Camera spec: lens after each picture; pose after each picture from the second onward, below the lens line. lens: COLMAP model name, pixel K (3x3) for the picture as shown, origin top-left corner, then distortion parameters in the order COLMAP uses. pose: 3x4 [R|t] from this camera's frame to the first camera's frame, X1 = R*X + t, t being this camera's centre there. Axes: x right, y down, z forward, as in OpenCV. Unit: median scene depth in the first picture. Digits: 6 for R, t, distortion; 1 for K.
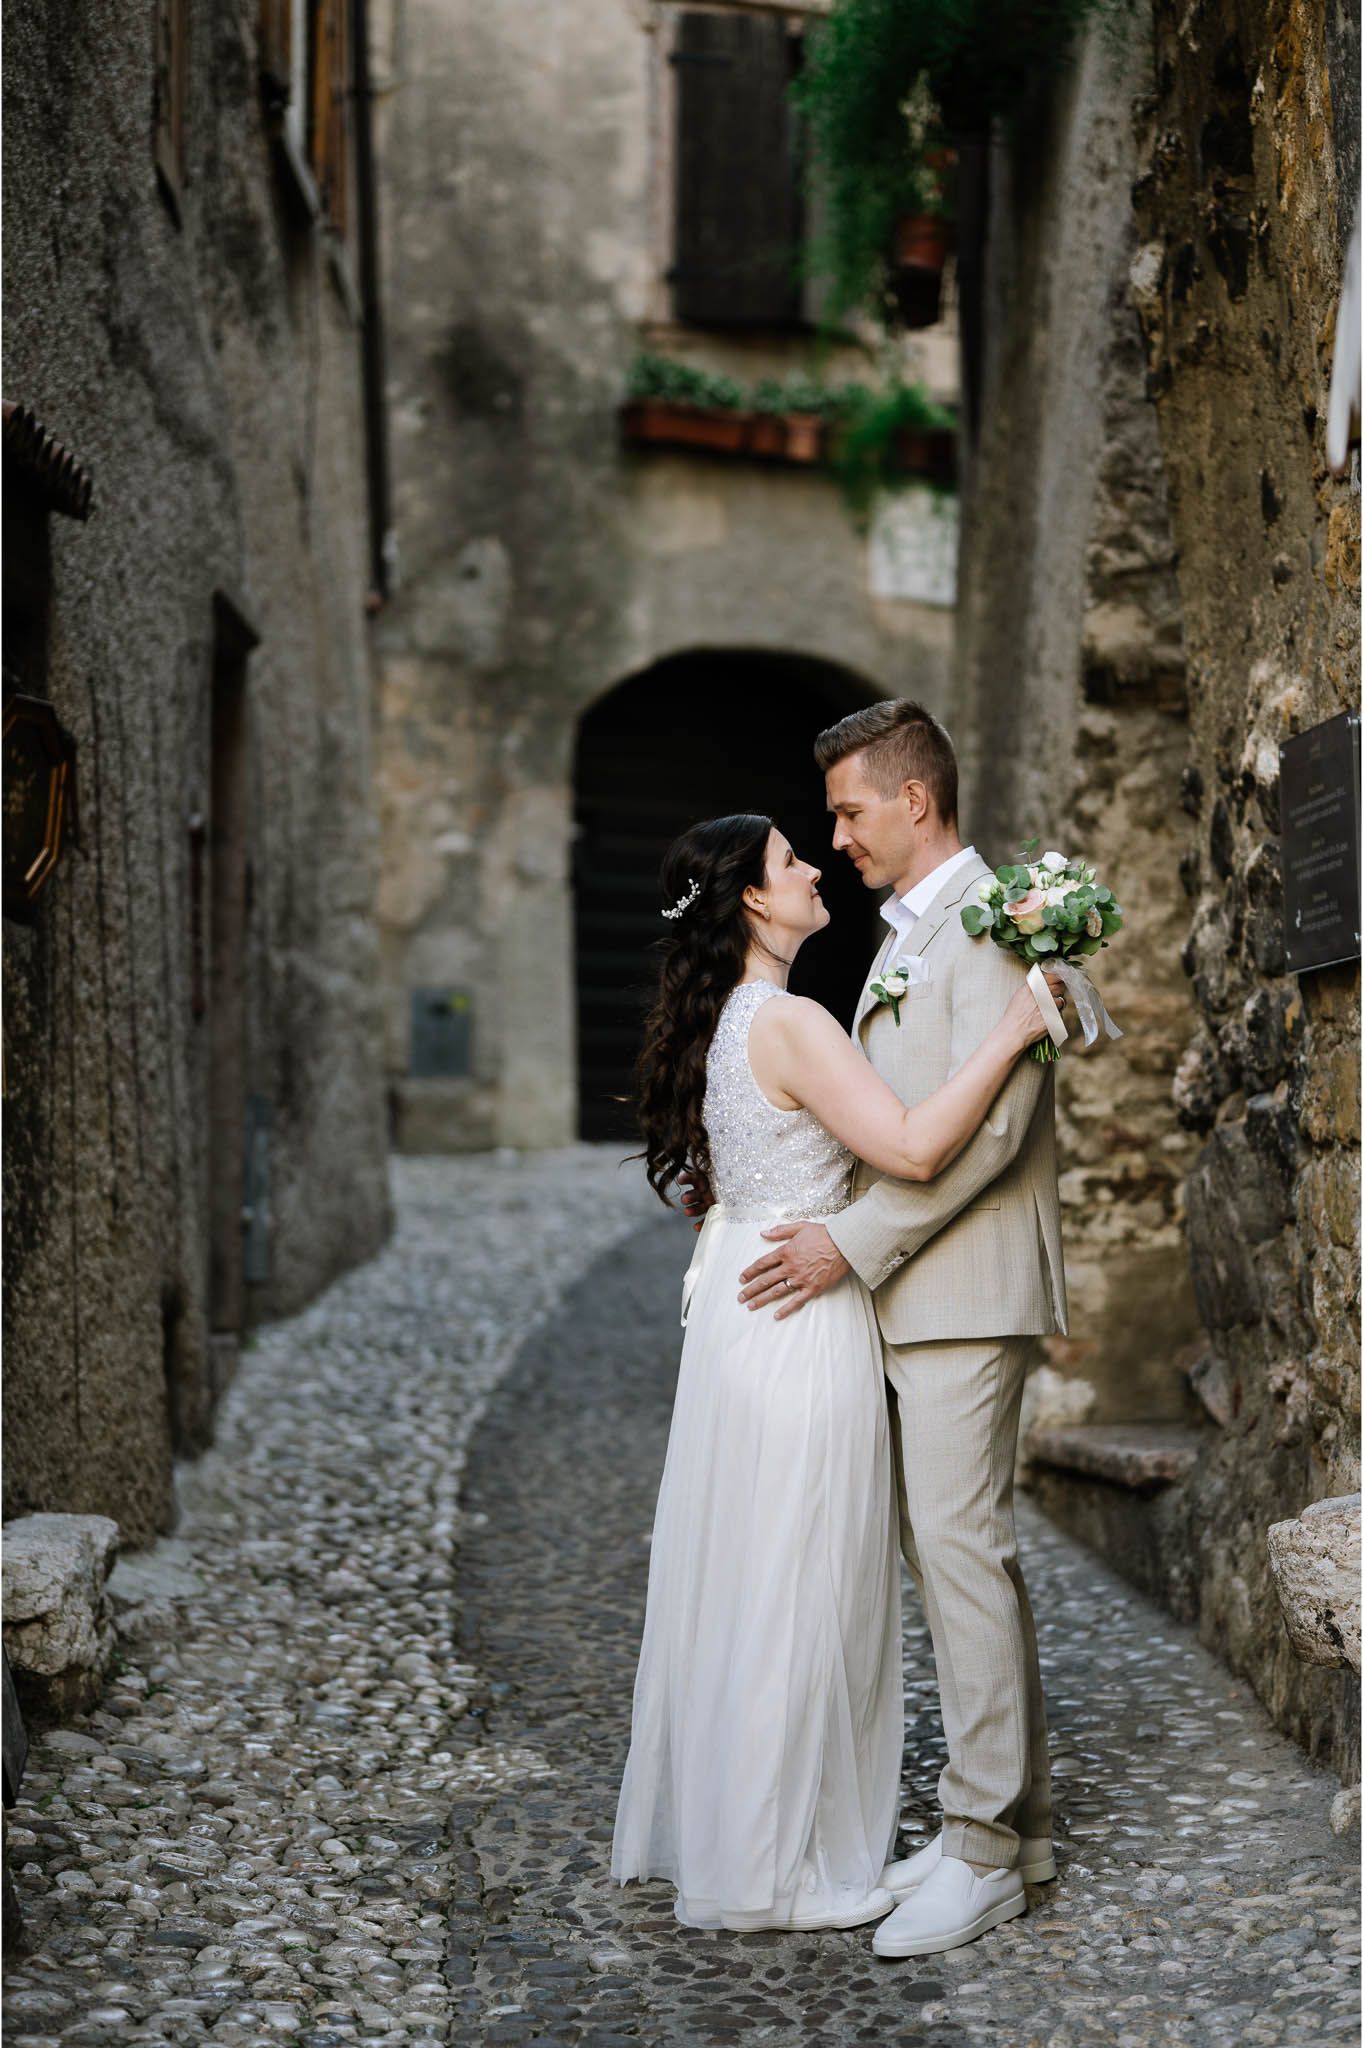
lens RADIAL K [[4951.1, 0, 669.8], [0, 4951.1, 1025.9], [0, 0, 1]] dist [0.033109, 0.000000]
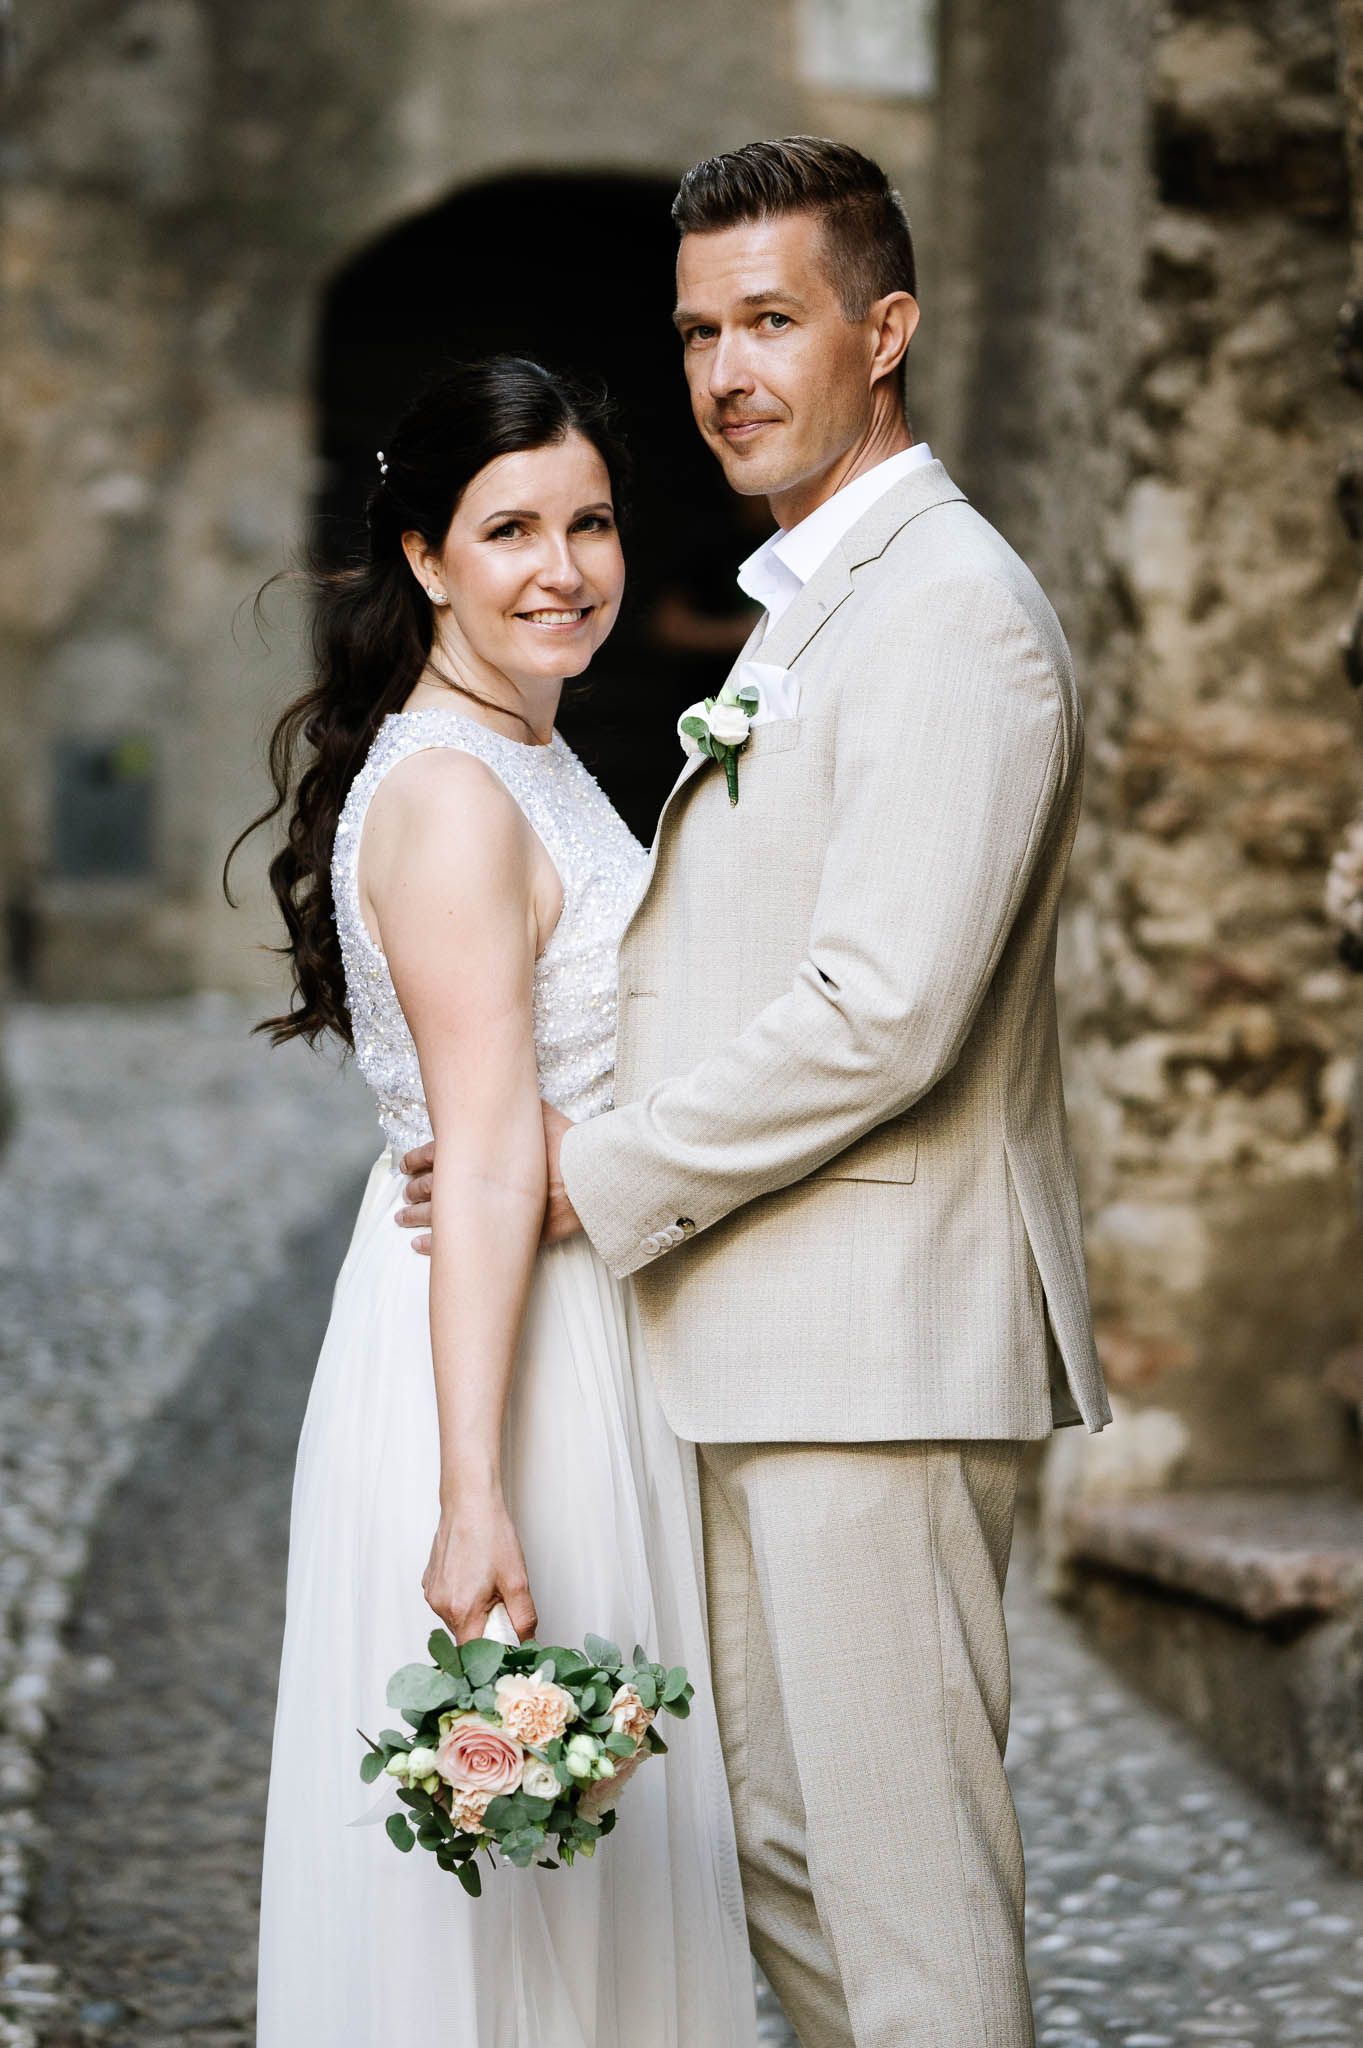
lens RADIAL K [[4951.1, 0, 694.6], [0, 4951.1, 1029.2], [0, 0, 1]] dist [0.033109, 0.000000]
pose [[0.999916, -0.011608, -0.005684, 0.033644], [0.011866, 0.998796, 0.047599, 0.000604], [0.005124, -0.047663, 0.998850, 0.437509]]
